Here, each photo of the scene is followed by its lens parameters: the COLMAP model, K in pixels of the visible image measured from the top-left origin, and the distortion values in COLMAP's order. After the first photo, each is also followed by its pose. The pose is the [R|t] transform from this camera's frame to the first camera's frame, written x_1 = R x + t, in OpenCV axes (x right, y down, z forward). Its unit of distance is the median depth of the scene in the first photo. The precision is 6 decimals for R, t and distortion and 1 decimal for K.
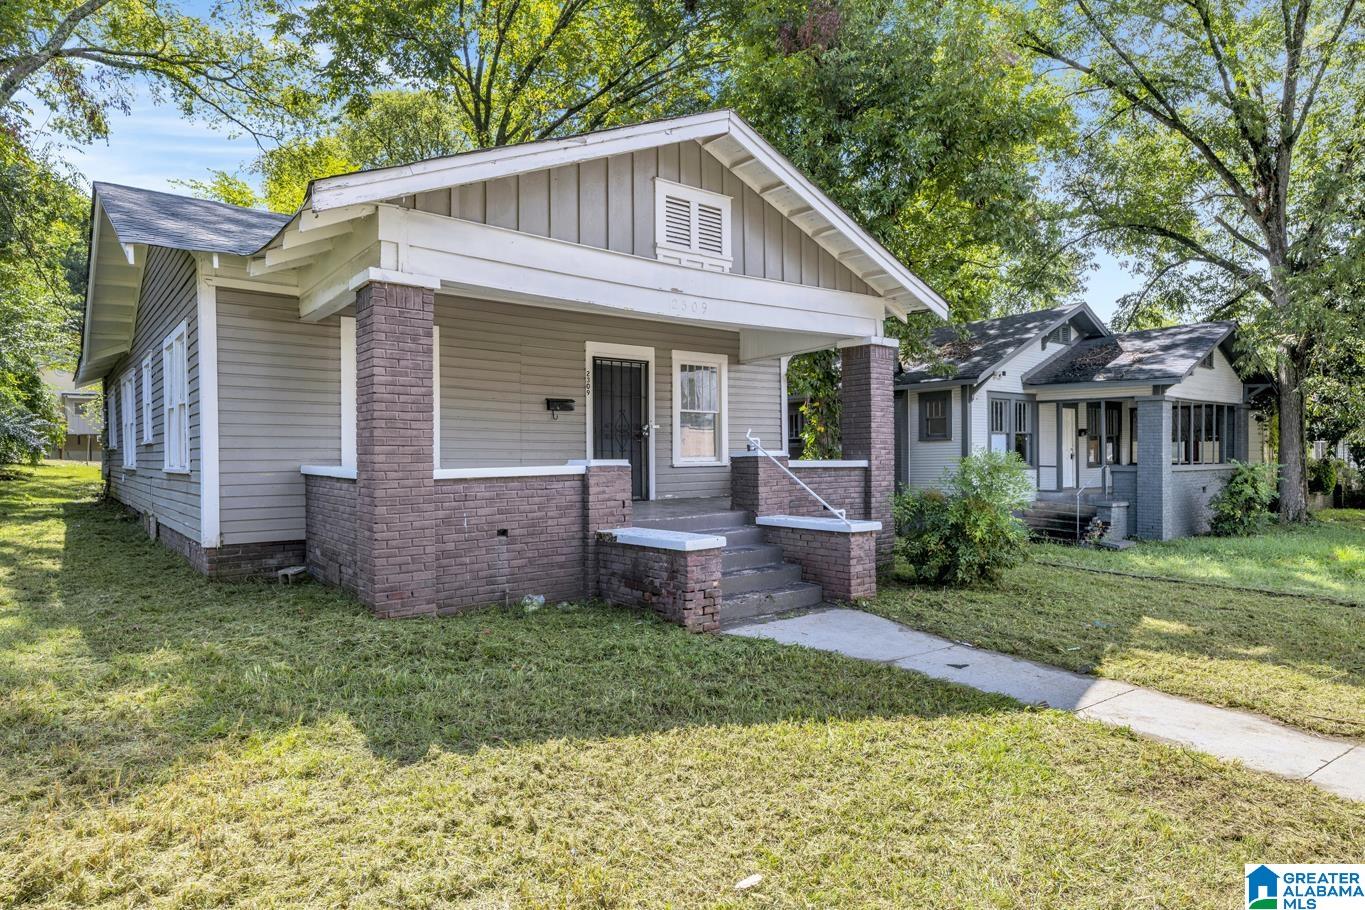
lens RADIAL K [[780.1, 0, 686.6], [0, 780.1, 458.5], [0, 0, 1]] dist [-0.003763, 0.001346]
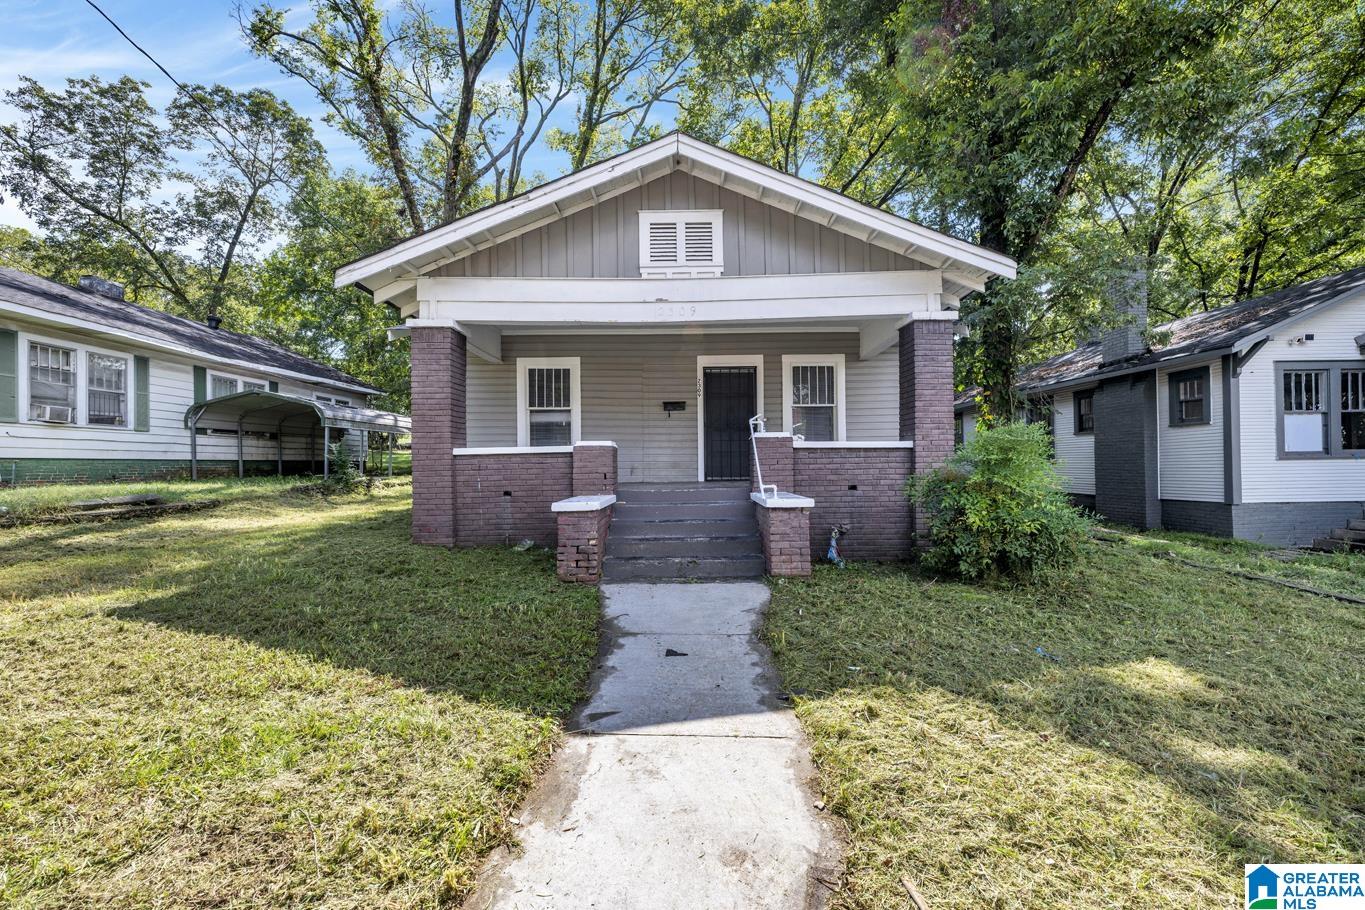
lens RADIAL K [[536.8, 0, 684.4], [0, 536.8, 458.1], [0, 0, 1]] dist [-0.002173, -0.000122]
pose [[0.782596, -0.010333, -0.622444, 0.489779], [0.004559, 0.999931, -0.010867, 0.034457], [0.622513, 0.005667, 0.782589, 0.351390]]
